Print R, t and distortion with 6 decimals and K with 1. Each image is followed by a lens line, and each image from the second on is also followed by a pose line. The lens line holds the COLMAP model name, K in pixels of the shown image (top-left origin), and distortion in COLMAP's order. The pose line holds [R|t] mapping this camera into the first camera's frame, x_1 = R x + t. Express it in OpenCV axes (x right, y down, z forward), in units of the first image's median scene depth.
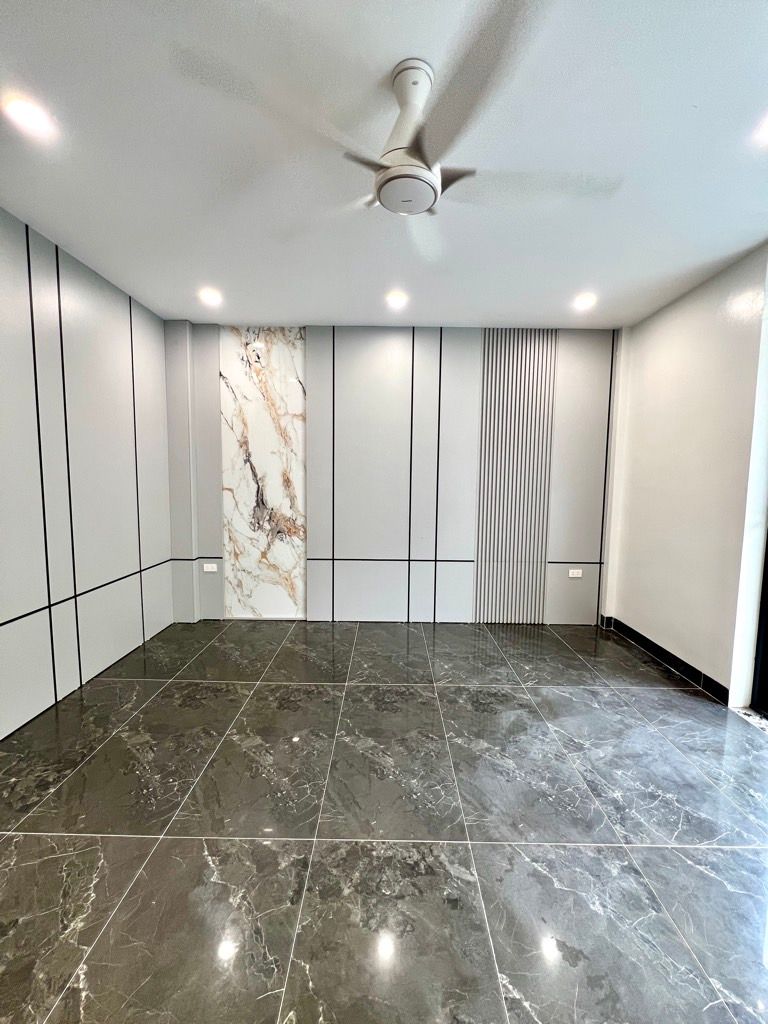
lens RADIAL K [[410.1, 0, 381.9], [0, 410.1, 511.0], [0, 0, 1]] dist [-0.003682, 0.001764]
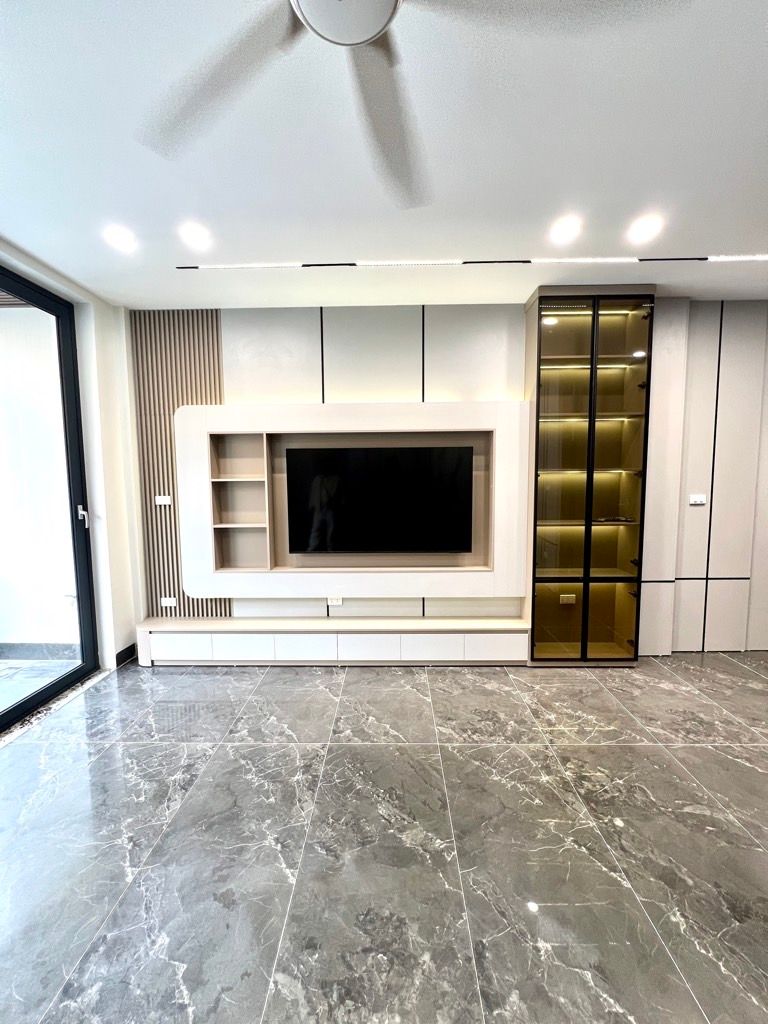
lens RADIAL K [[410.1, 0, 383.1], [0, 410.1, 517.9], [0, 0, 1]] dist [-0.003682, 0.001764]
pose [[-0.999956, -0.005366, 0.007676, 0.002800], [-0.003846, 0.982569, 0.185858, -0.077770], [-0.008540, 0.185821, -0.982547, 0.744112]]
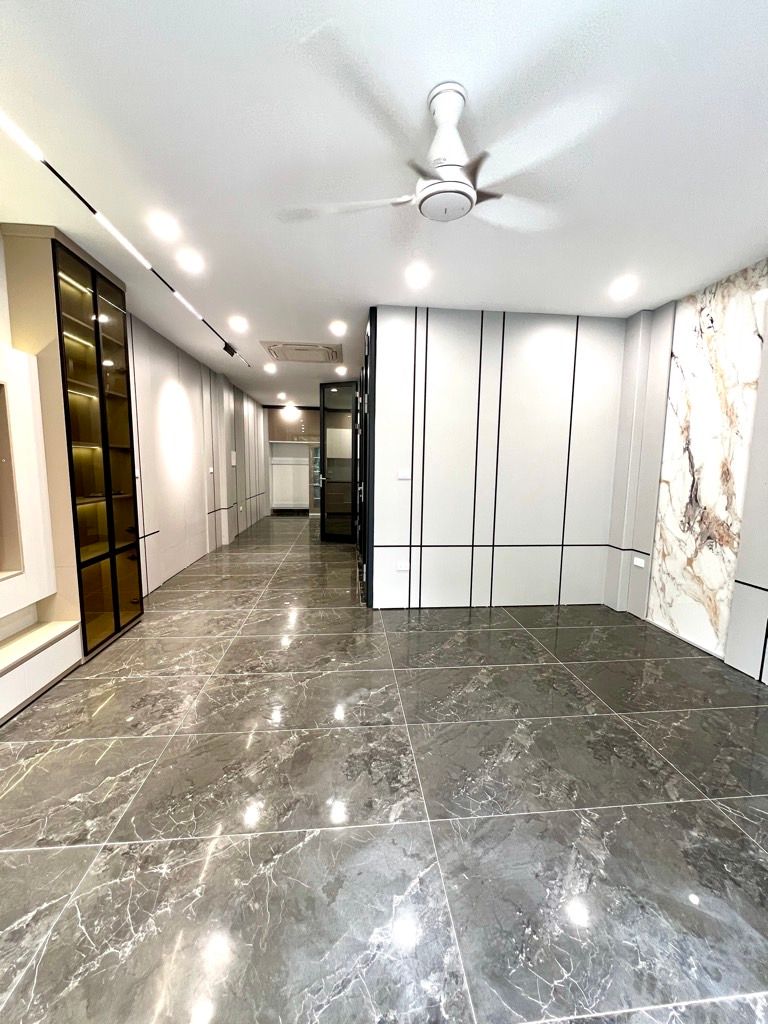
lens RADIAL K [[410.1, 0, 388.4], [0, 410.1, 509.3], [0, 0, 1]] dist [-0.003682, 0.001764]
pose [[0.114206, 0.099957, -0.988416, 0.559597], [-0.097321, 0.991266, 0.089001, -0.016366], [0.988679, 0.086029, 0.122937, 0.354452]]
